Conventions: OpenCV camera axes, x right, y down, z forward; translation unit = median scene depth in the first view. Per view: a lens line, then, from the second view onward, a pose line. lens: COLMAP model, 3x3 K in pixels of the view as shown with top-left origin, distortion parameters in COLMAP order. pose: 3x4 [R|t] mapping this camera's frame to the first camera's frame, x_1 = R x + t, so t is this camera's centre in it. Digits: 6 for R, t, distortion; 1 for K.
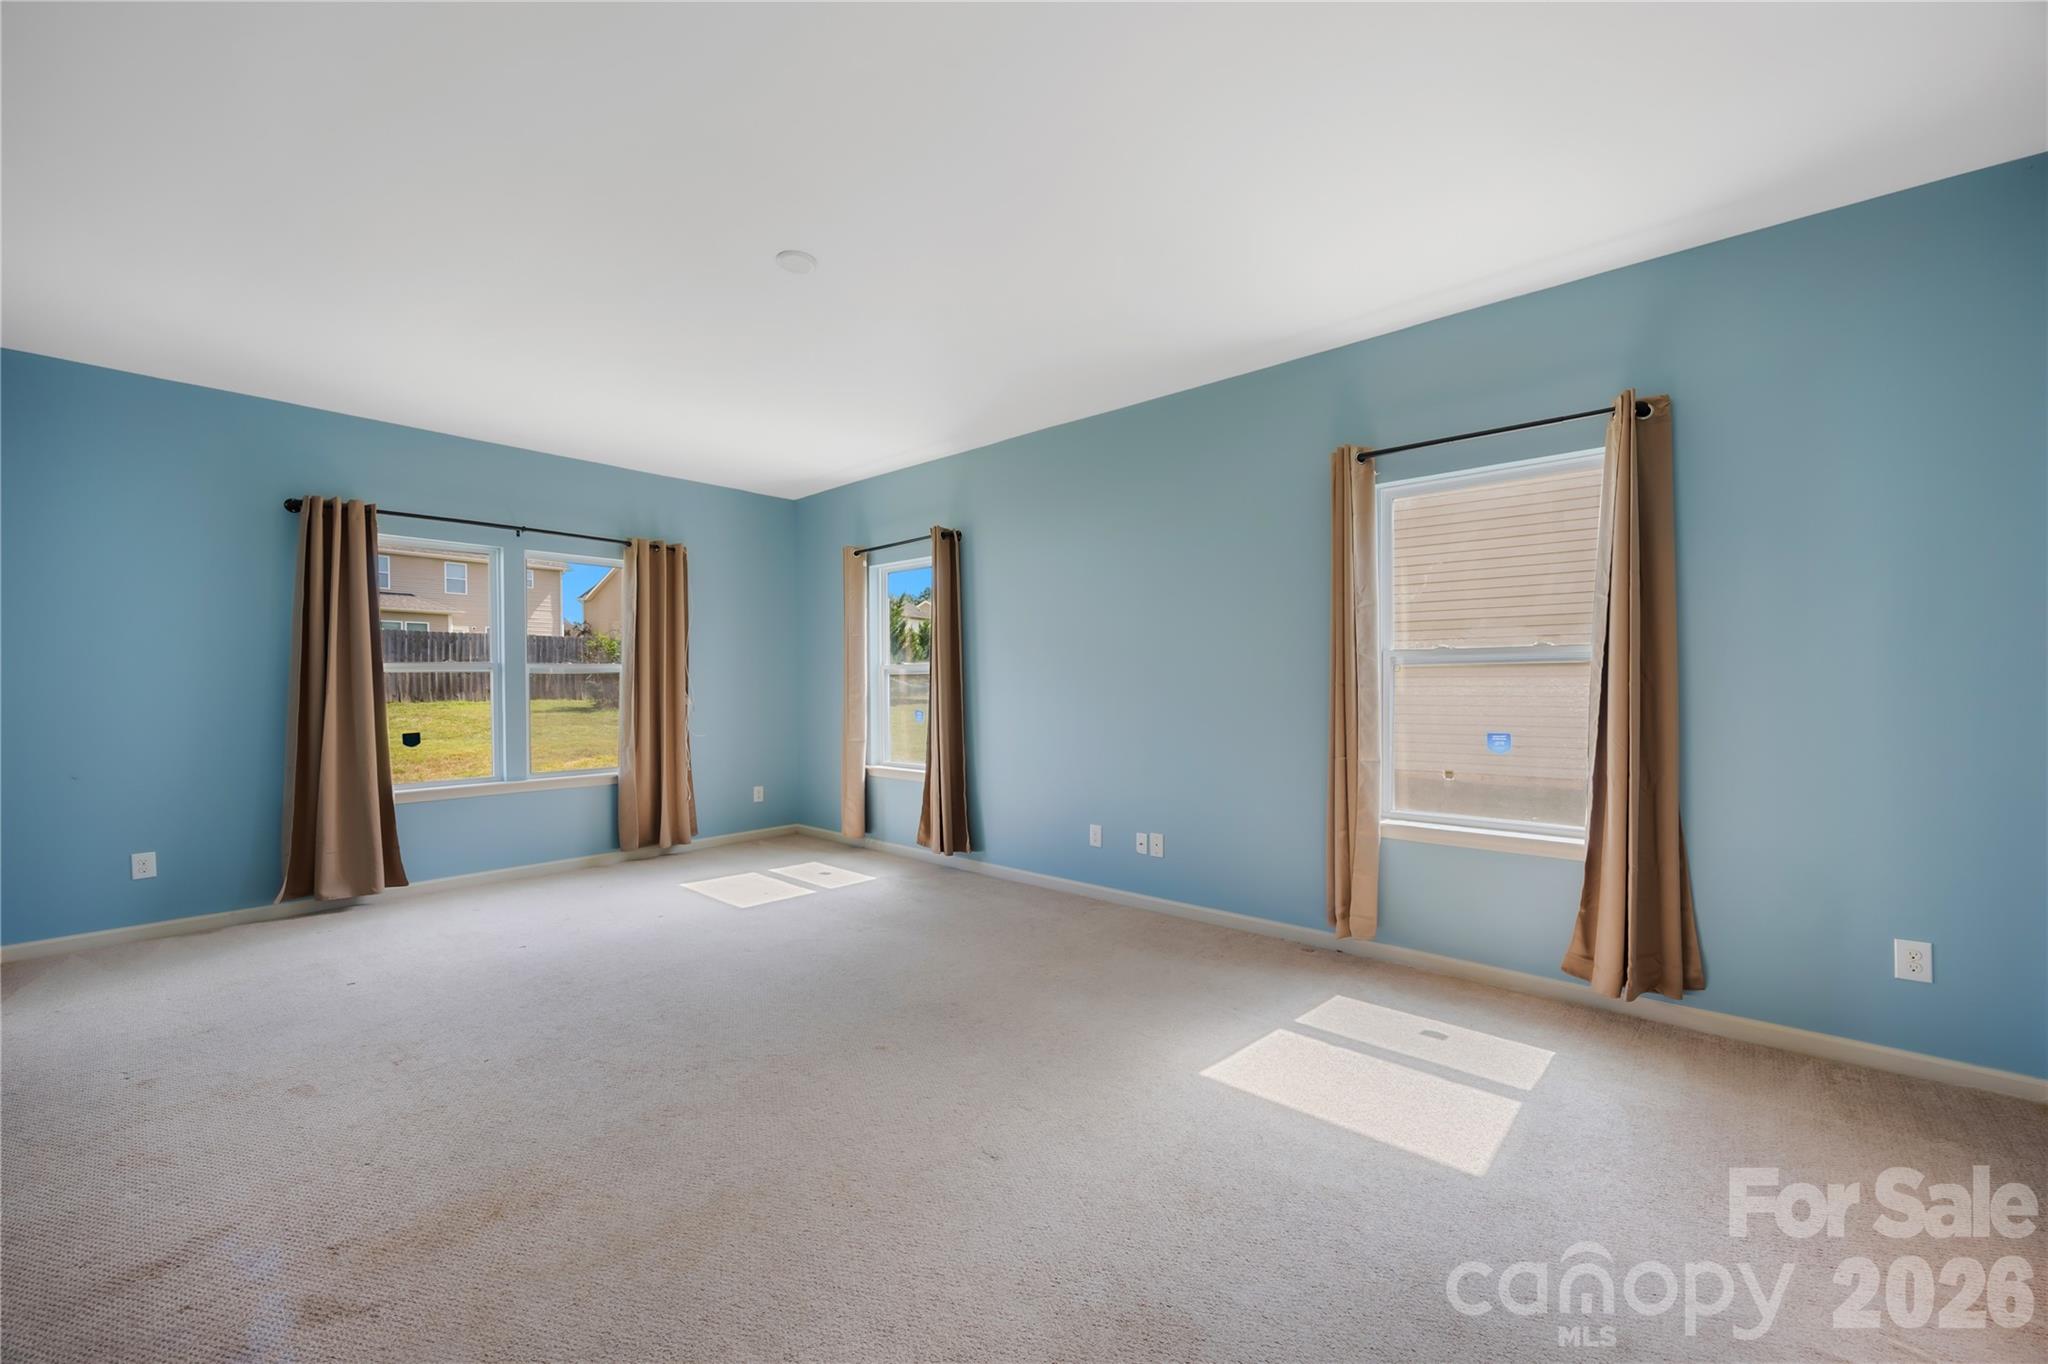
lens RADIAL K [[789.7, 0, 1063.1], [0, 789.7, 687.7], [0, 0, 1]] dist [-0.005106, 0.000435]
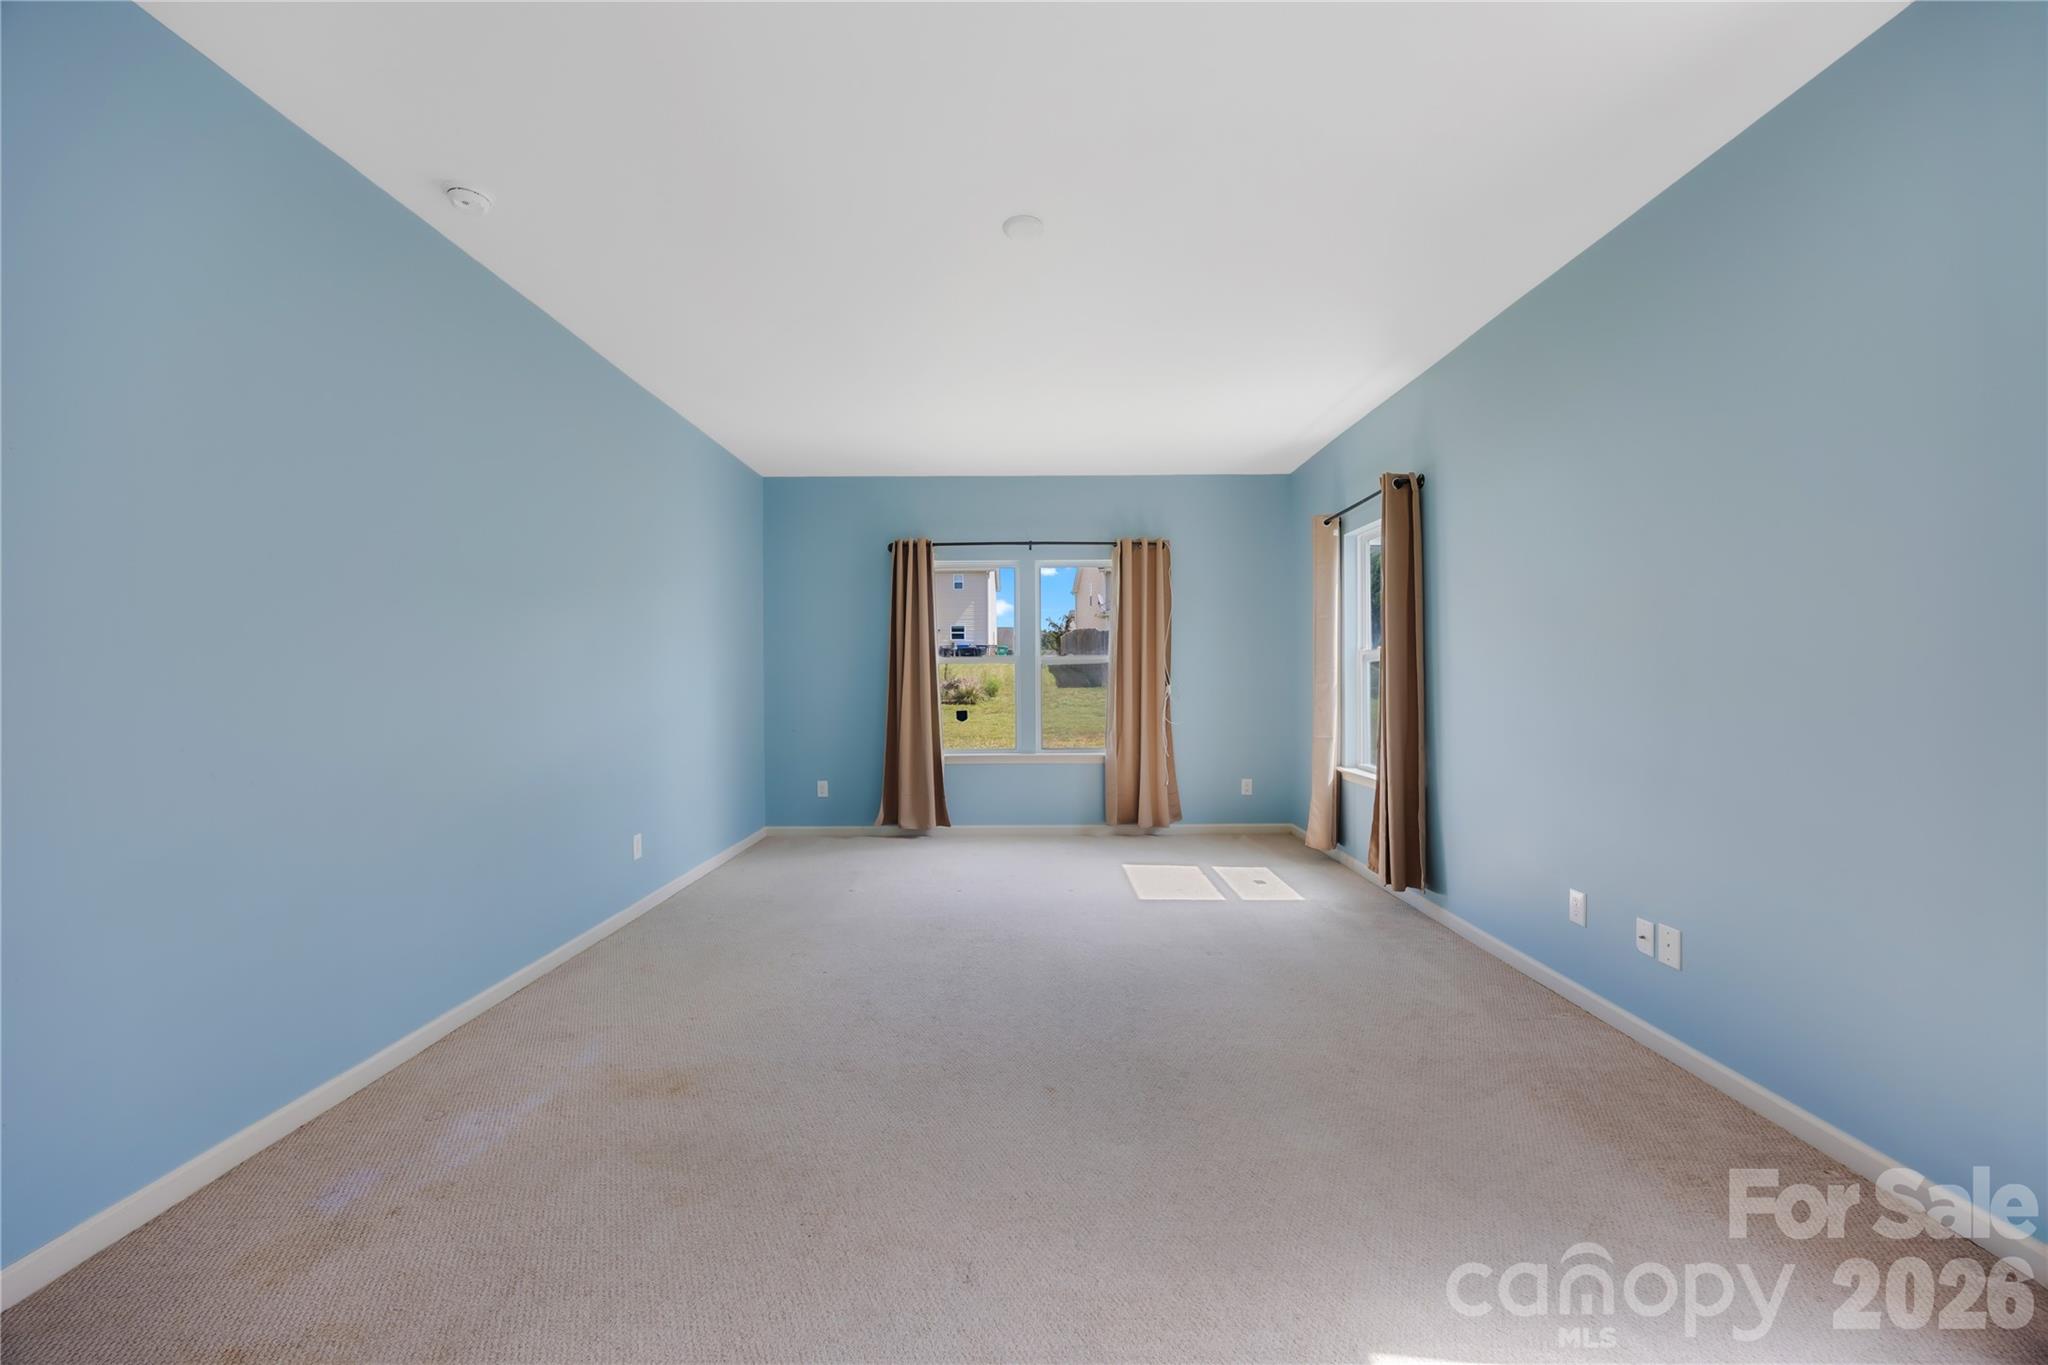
lens RADIAL K [[789.7, 0, 1029.5], [0, 789.7, 677.1], [0, 0, 1]] dist [-0.005106, 0.000435]
pose [[0.646397, 0.003292, -0.762994, 0.213562], [-0.001578, 0.999994, 0.002977, -0.001957], [0.762999, -0.000720, 0.646399, 0.210797]]
